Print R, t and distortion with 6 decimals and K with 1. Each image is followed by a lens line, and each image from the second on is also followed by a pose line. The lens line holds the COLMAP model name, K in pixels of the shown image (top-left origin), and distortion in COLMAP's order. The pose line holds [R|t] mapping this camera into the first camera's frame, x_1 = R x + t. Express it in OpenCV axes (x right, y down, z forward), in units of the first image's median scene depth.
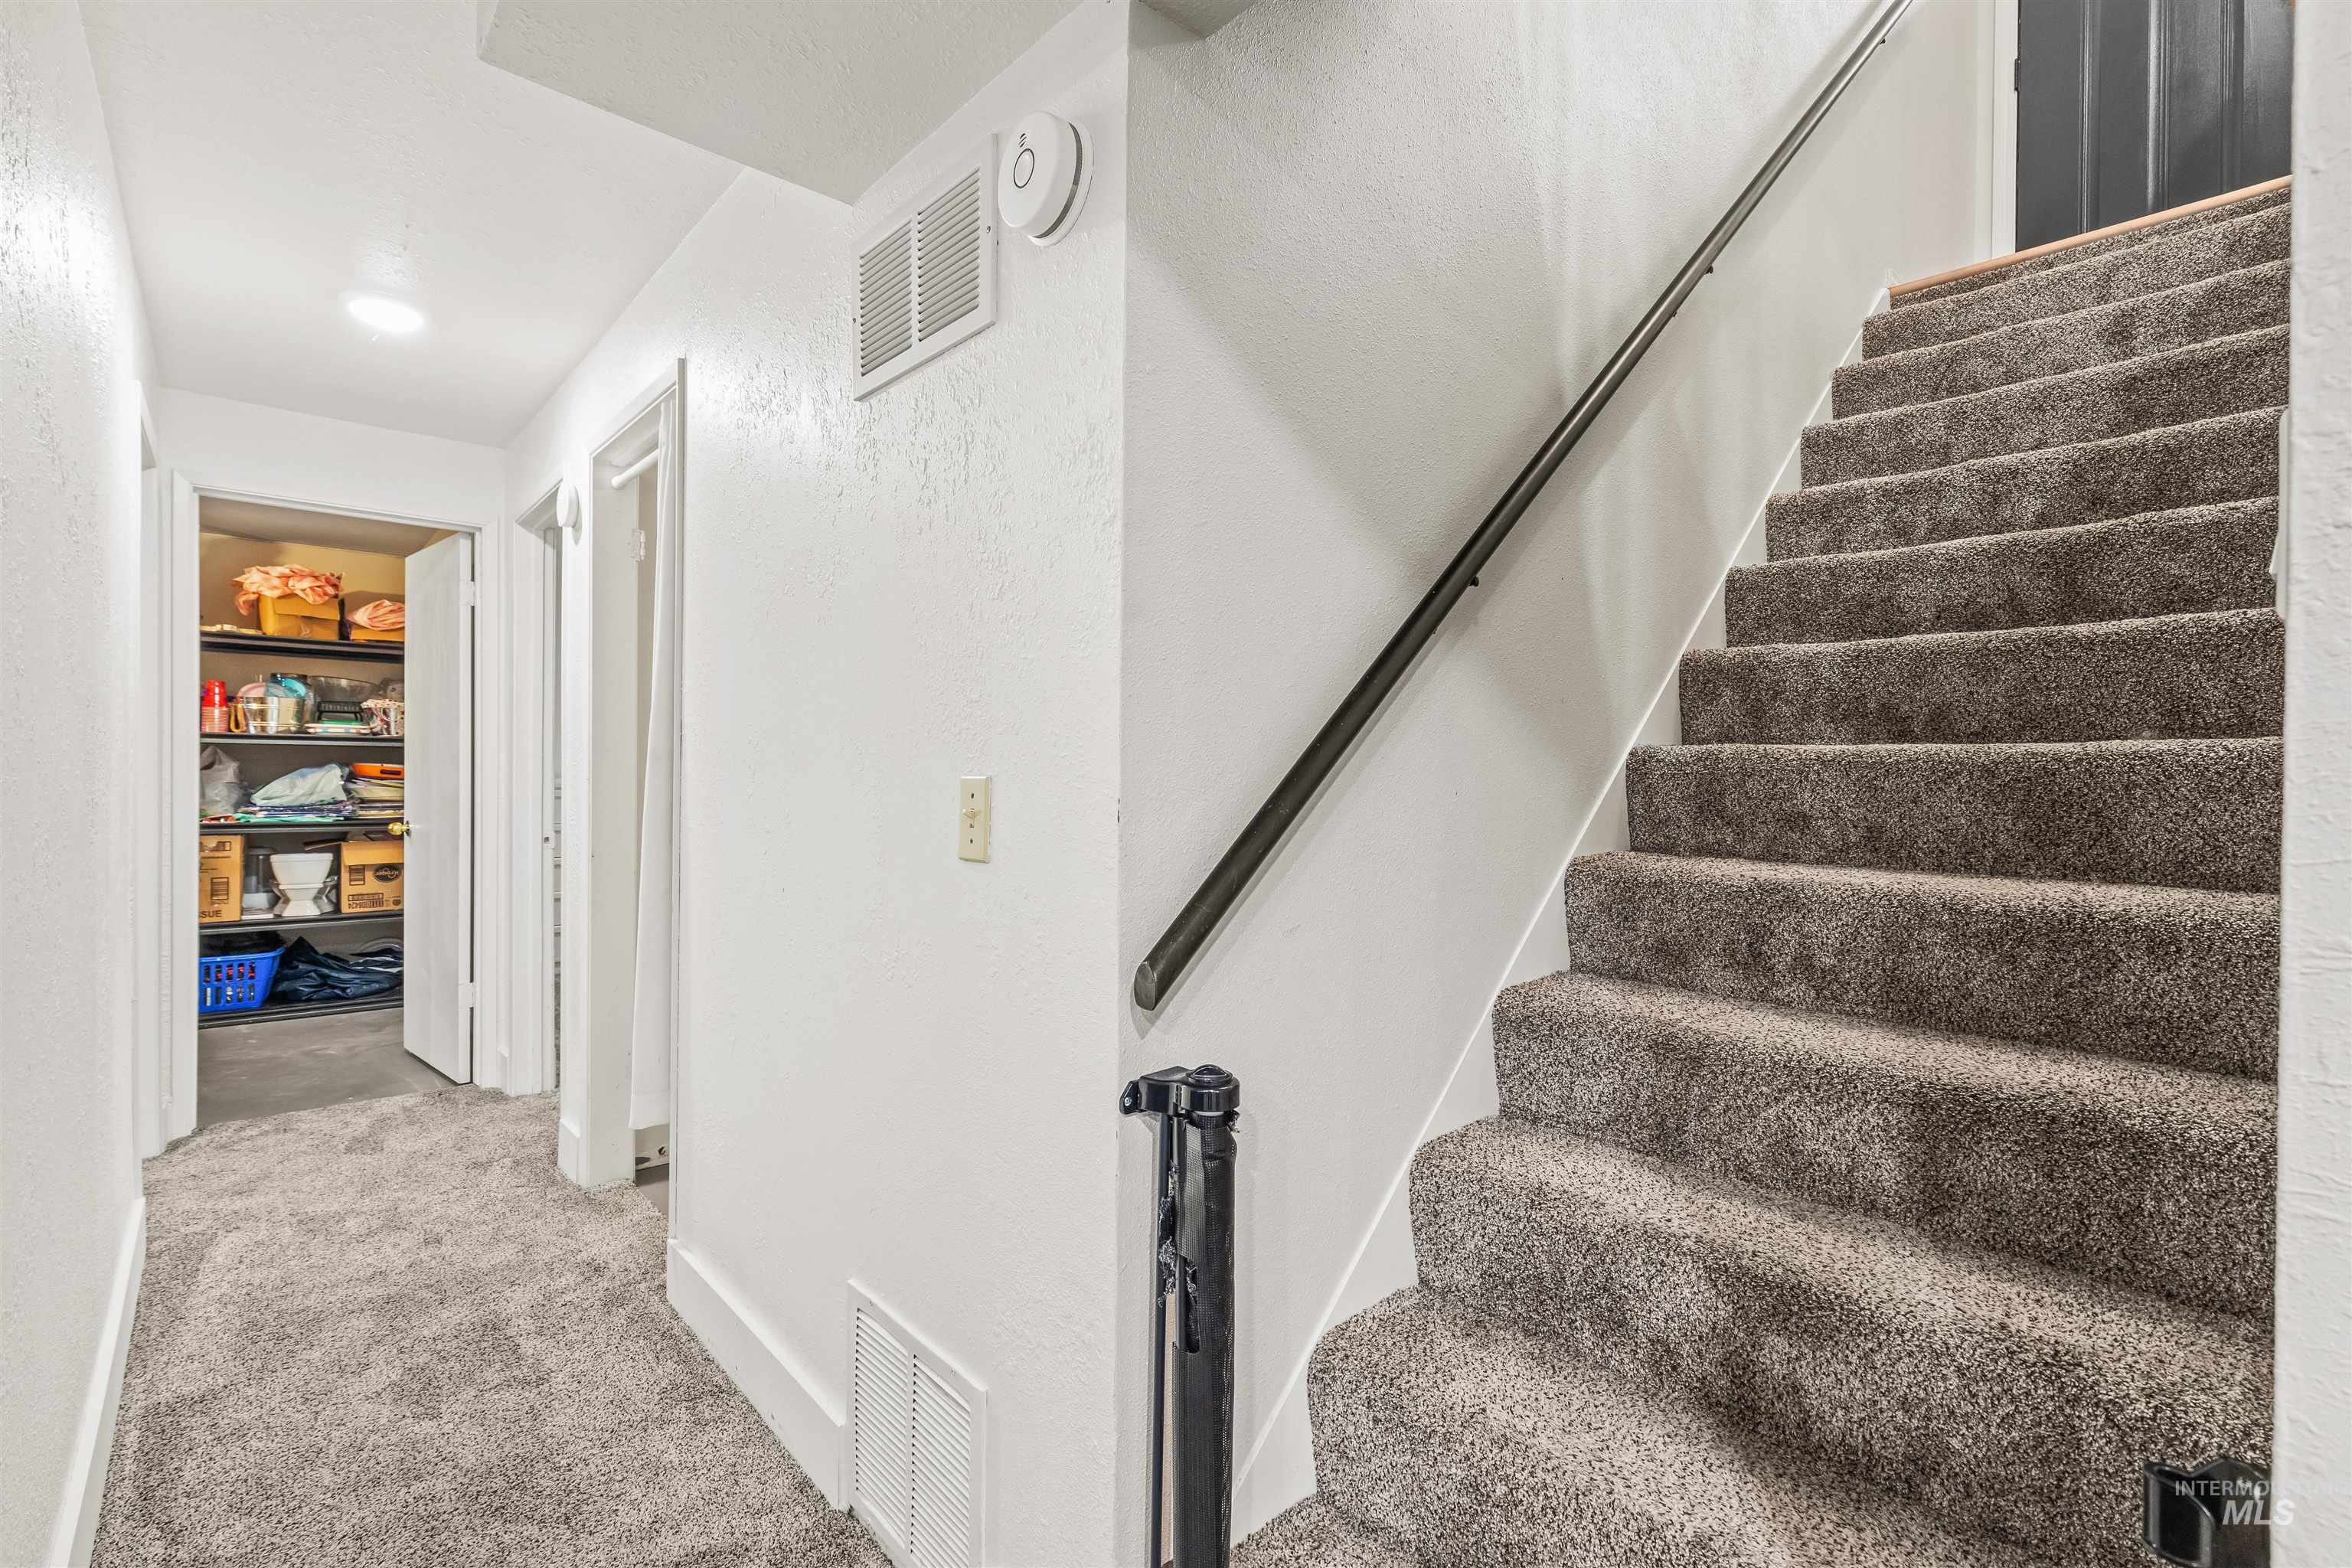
lens RADIAL K [[1045.9, 0, 1191.2], [0, 1045.9, 777.9], [0, 0, 1]] dist [0.000752, -0.001765]
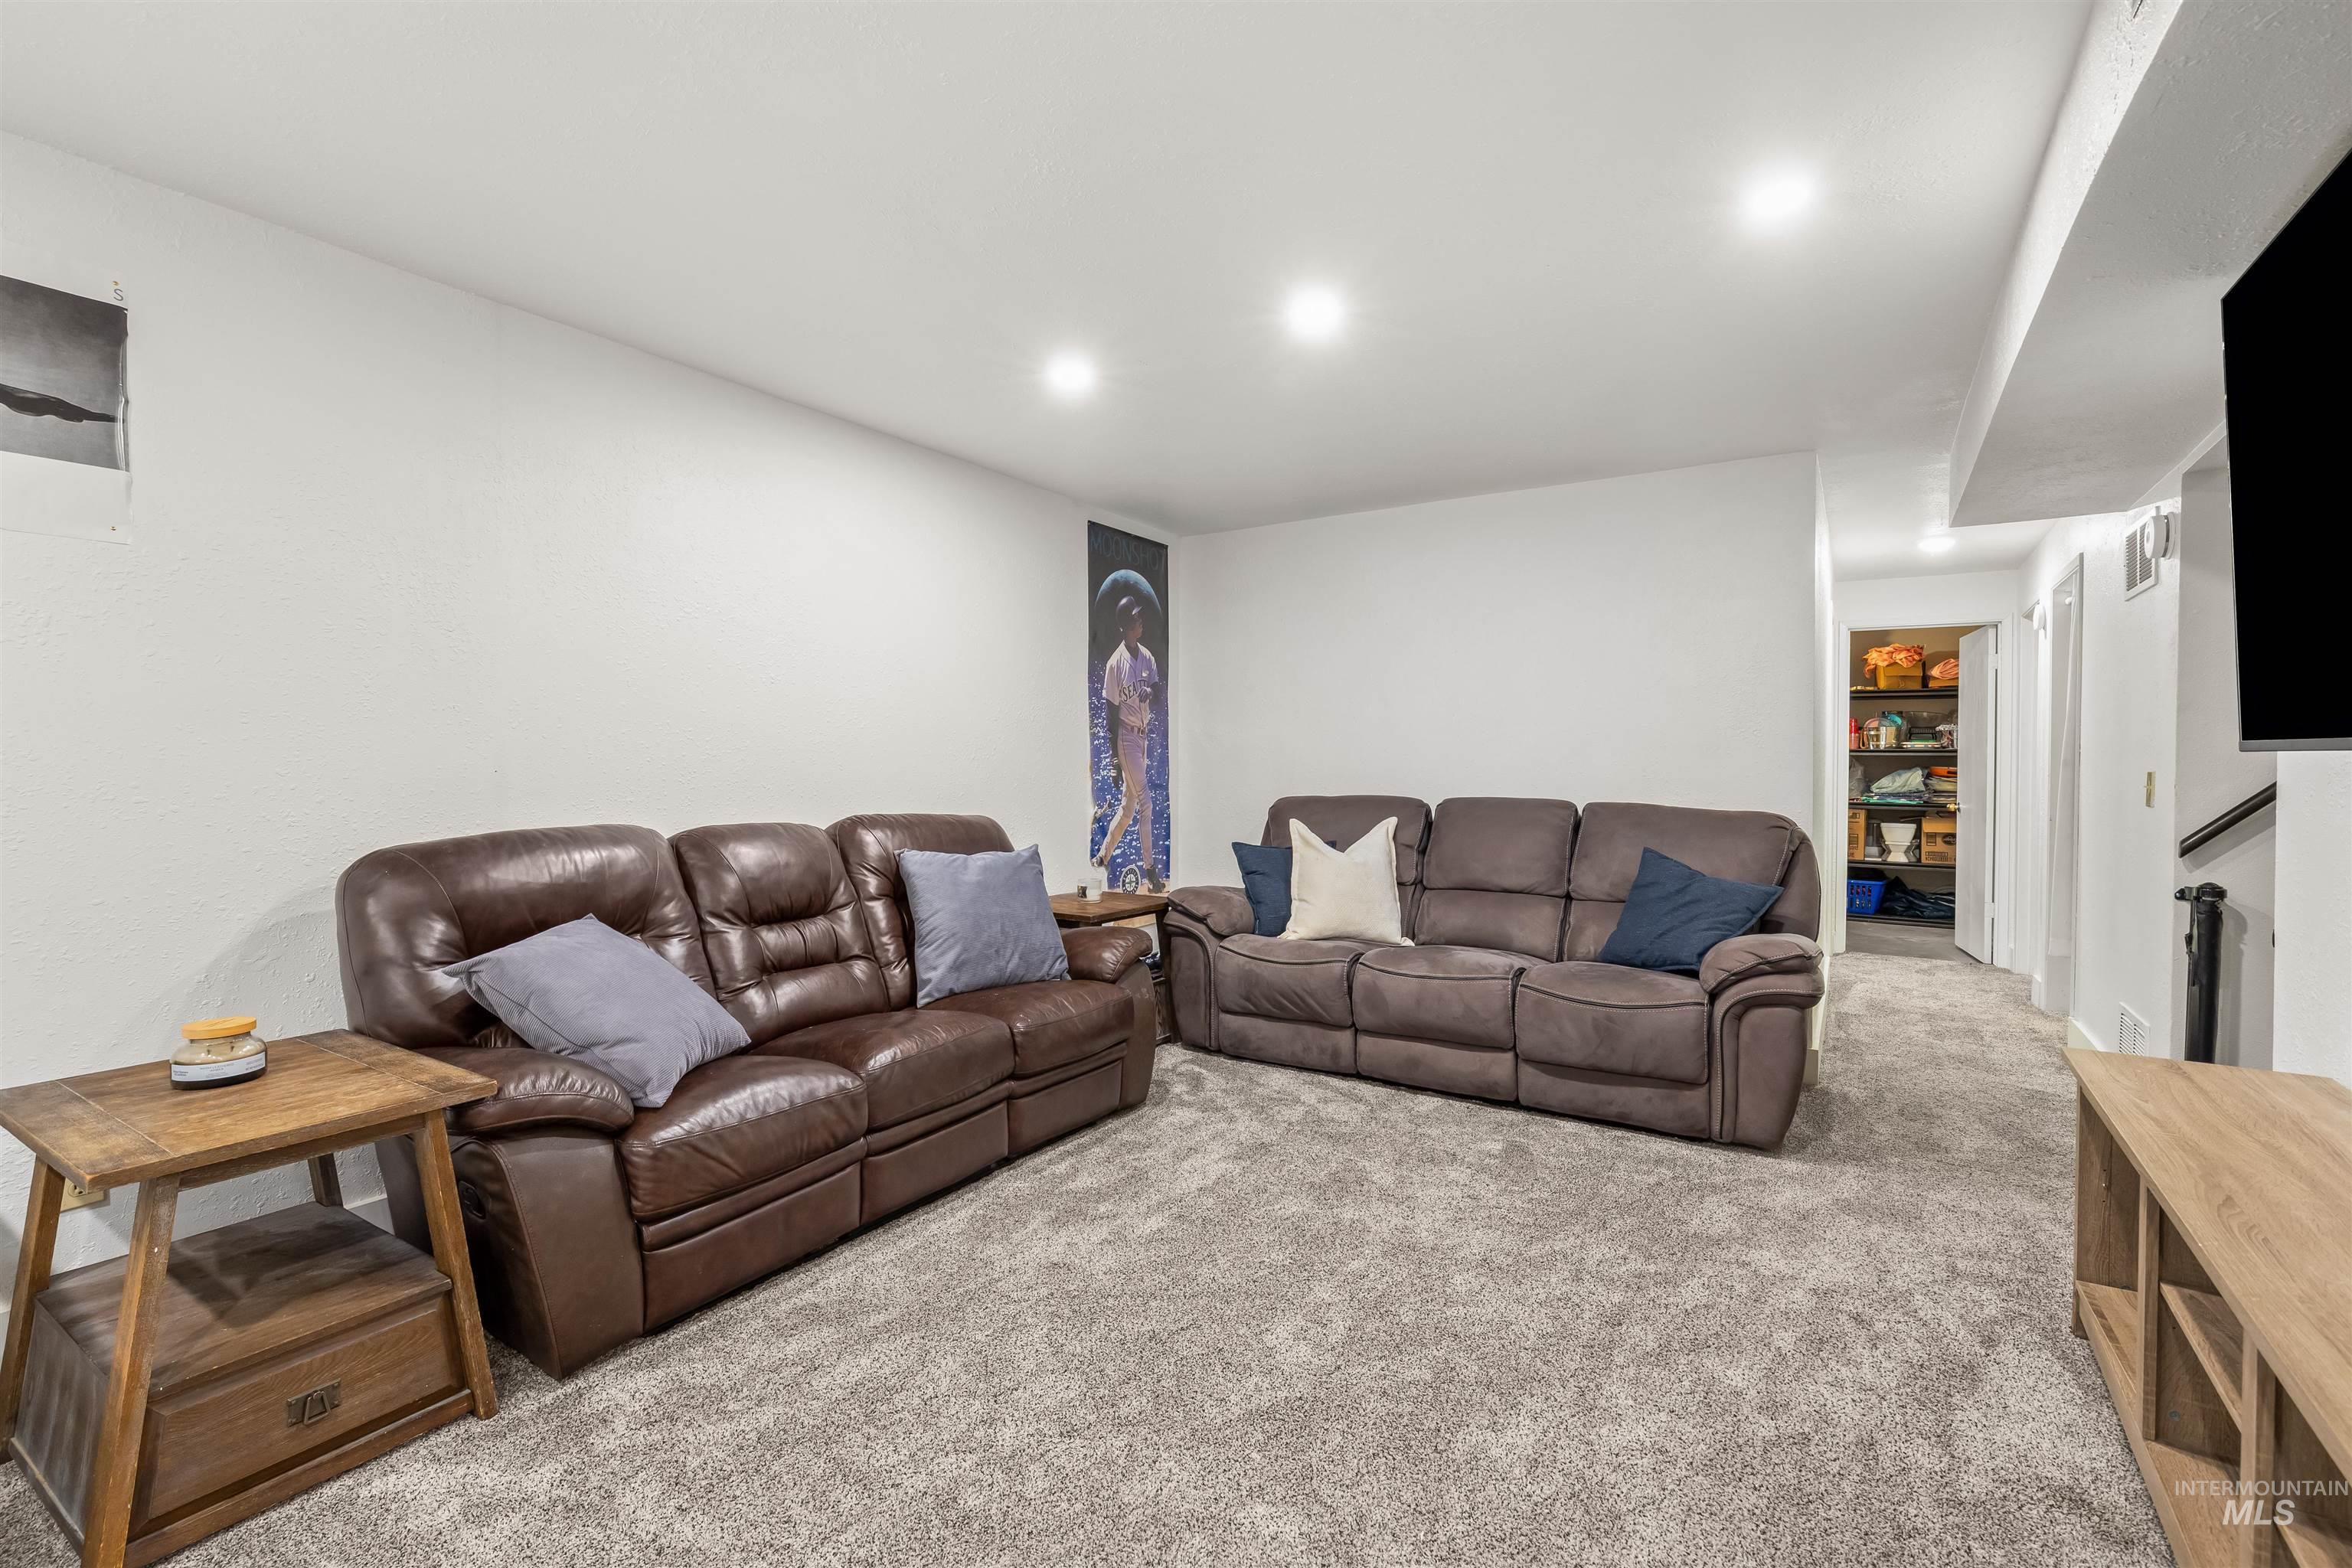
lens RADIAL K [[1045.9, 0, 1183.9], [0, 1045.9, 778.0], [0, 0, 1]] dist [0.000752, -0.001765]
pose [[0.259621, 0.006636, -0.965688, 0.420715], [-0.009424, 0.999946, 0.004338, 0.006507], [0.965665, 0.007975, 0.259669, -0.483263]]
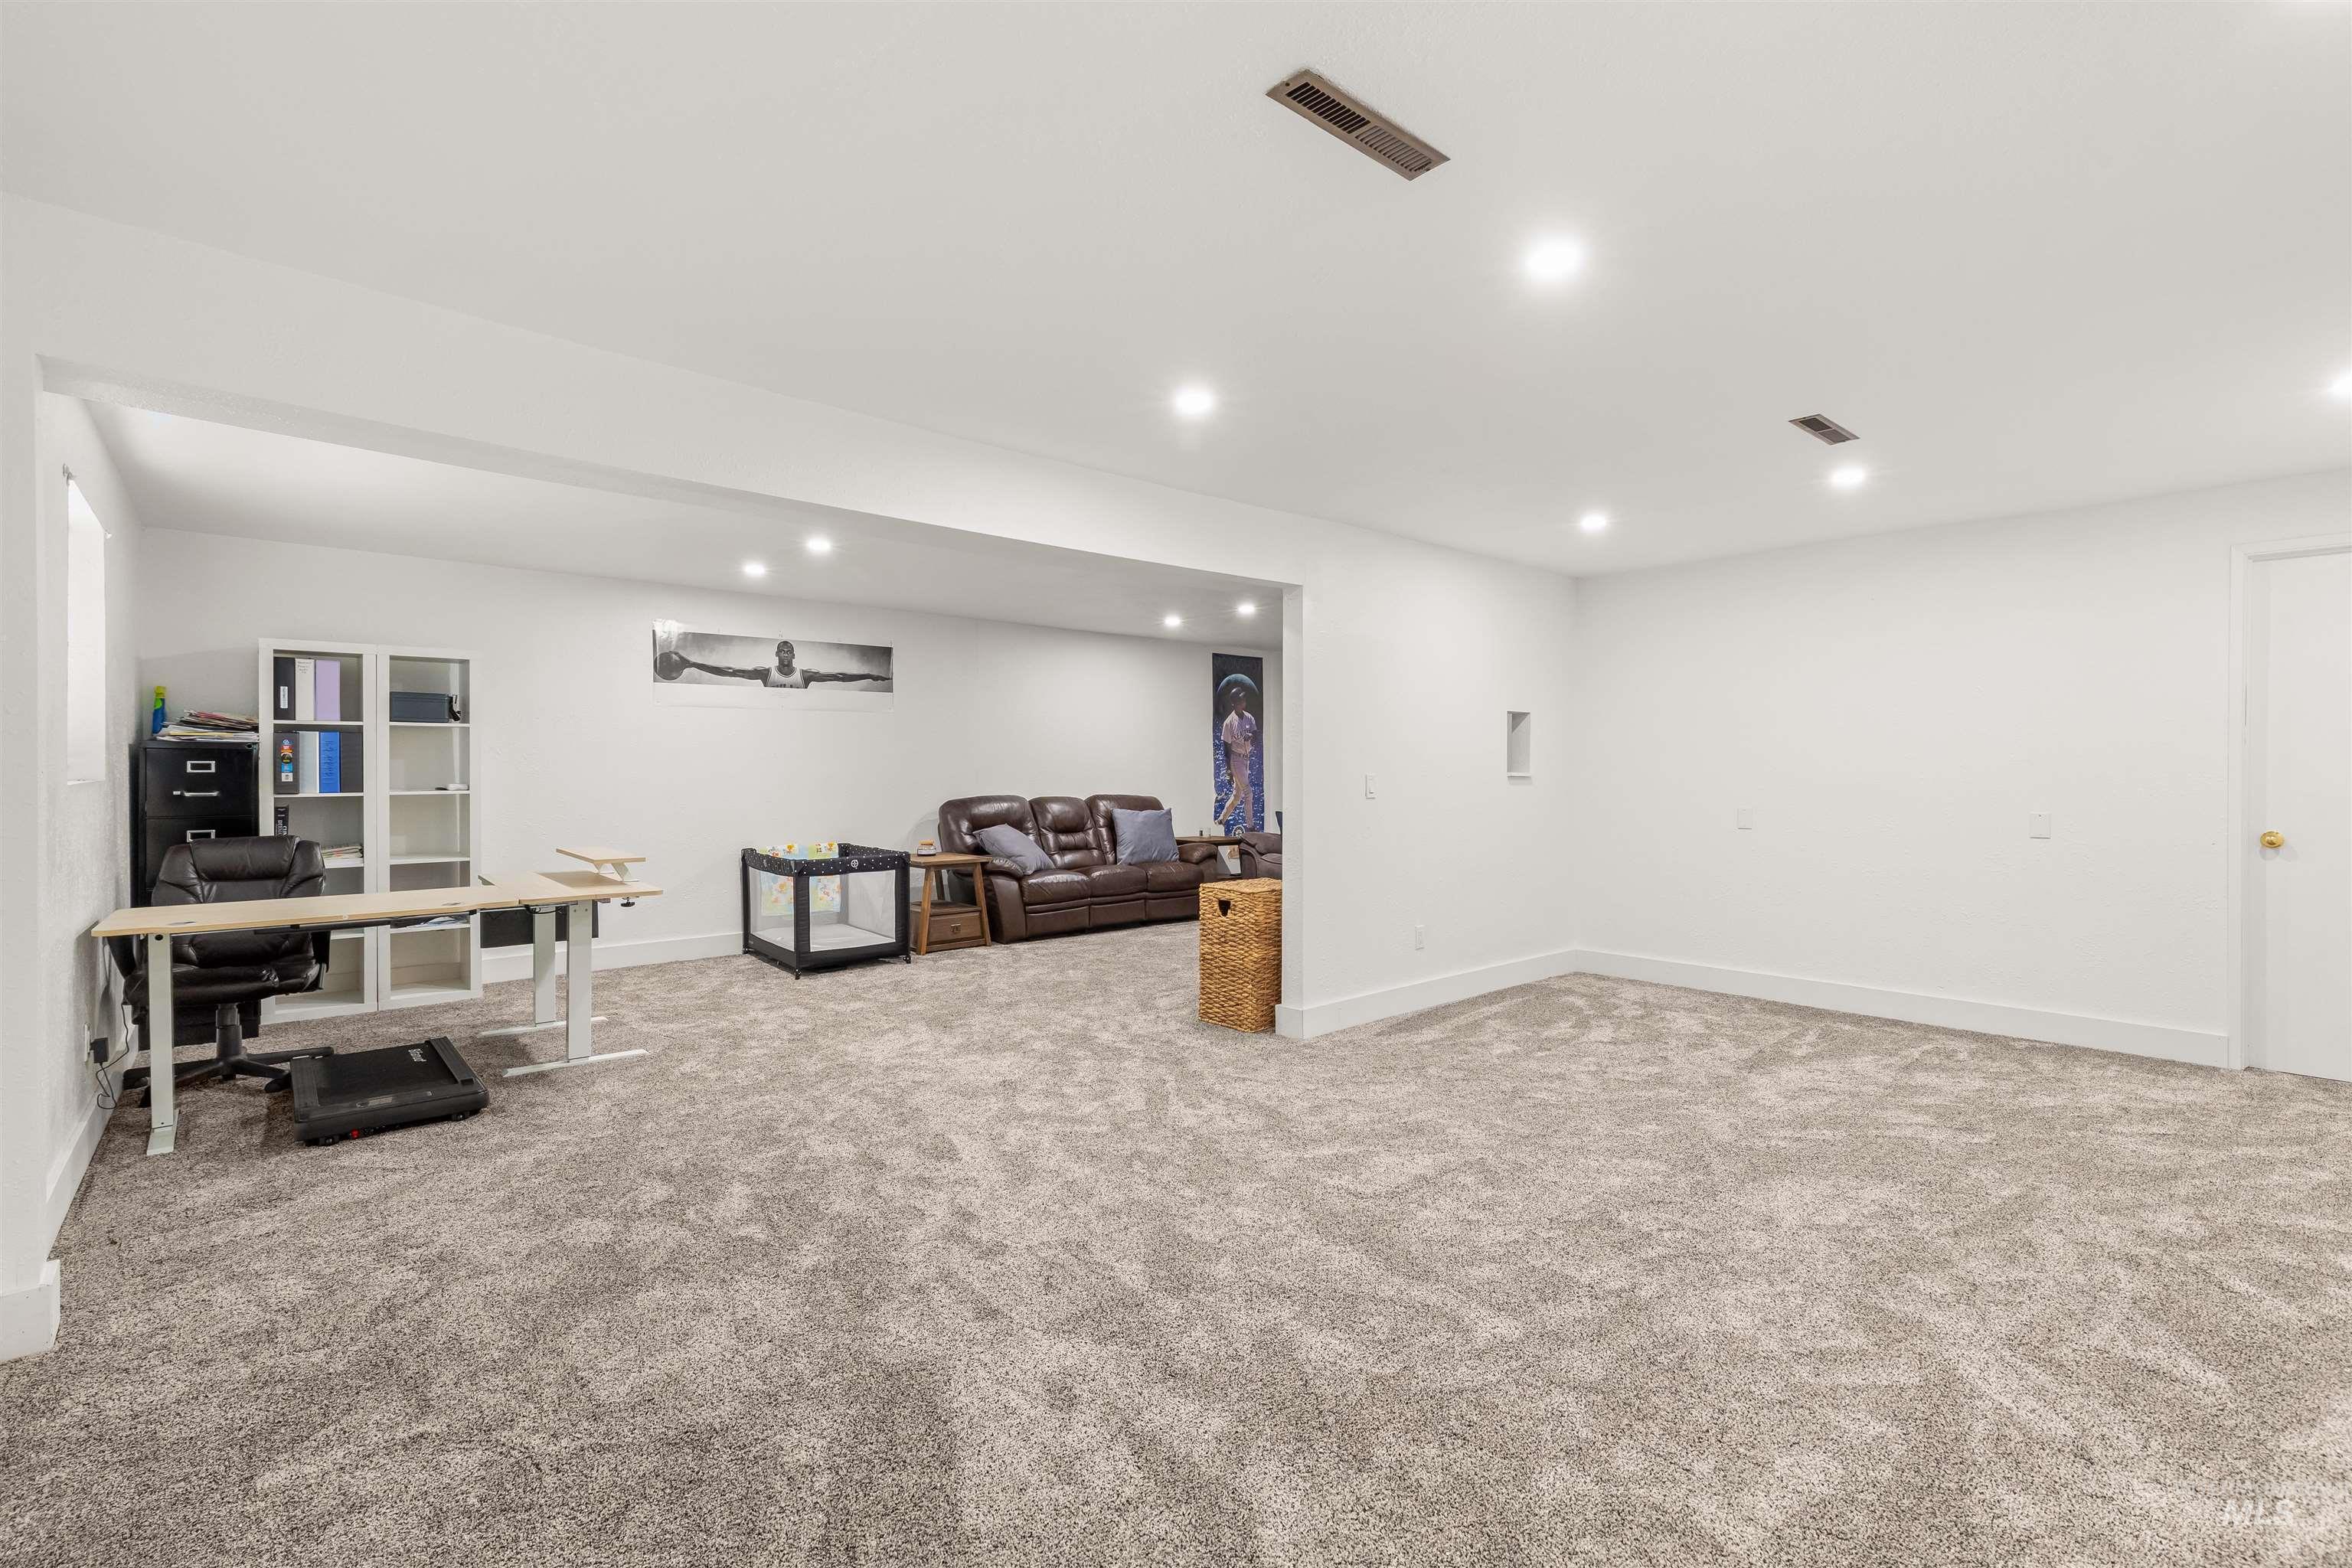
lens RADIAL K [[1045.9, 0, 1187.7], [0, 1045.9, 772.2], [0, 0, 1]] dist [0.000752, -0.001765]
pose [[-0.012890, -0.007067, -0.999892, 1.397717], [-0.008609, 0.999939, -0.006956, 0.010639], [0.999880, 0.008518, -0.012950, -0.342111]]
